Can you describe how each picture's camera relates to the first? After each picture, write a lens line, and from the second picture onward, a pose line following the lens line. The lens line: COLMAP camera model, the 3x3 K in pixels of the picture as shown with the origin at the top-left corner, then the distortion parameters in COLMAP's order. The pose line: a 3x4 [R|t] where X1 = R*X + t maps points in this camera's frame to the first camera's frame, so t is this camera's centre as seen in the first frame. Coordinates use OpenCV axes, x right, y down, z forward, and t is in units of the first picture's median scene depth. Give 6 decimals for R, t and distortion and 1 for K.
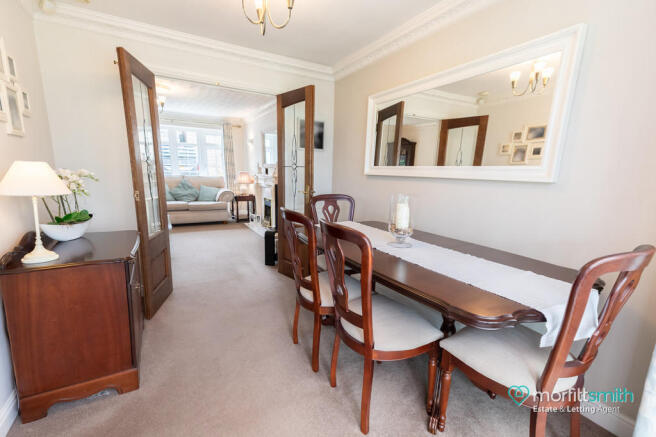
lens RADIAL K [[284.8, 0, 328.0], [0, 284.8, 218.5], [0, 0, 1]] dist [0.044464, -0.000337]
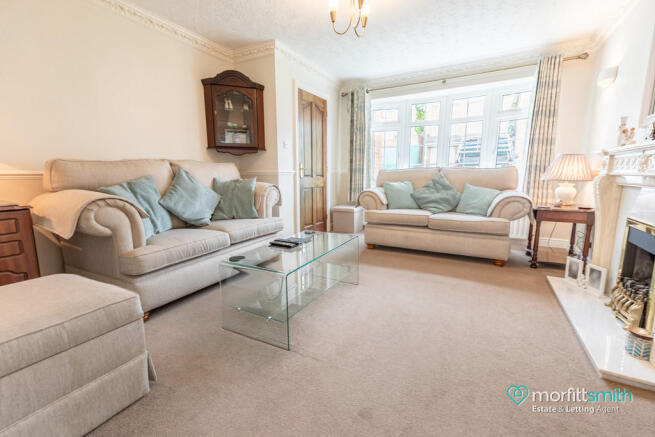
lens RADIAL K [[284.4, 0, 327.5], [0, 284.4, 218.5], [0, 0, 1]] dist [0.044464, -0.000337]
pose [[0.518700, 0.105255, -0.848453, -0.105261], [-0.132018, 0.990351, 0.042149, -0.038788], [0.844702, 0.090148, 0.527590, 0.484938]]
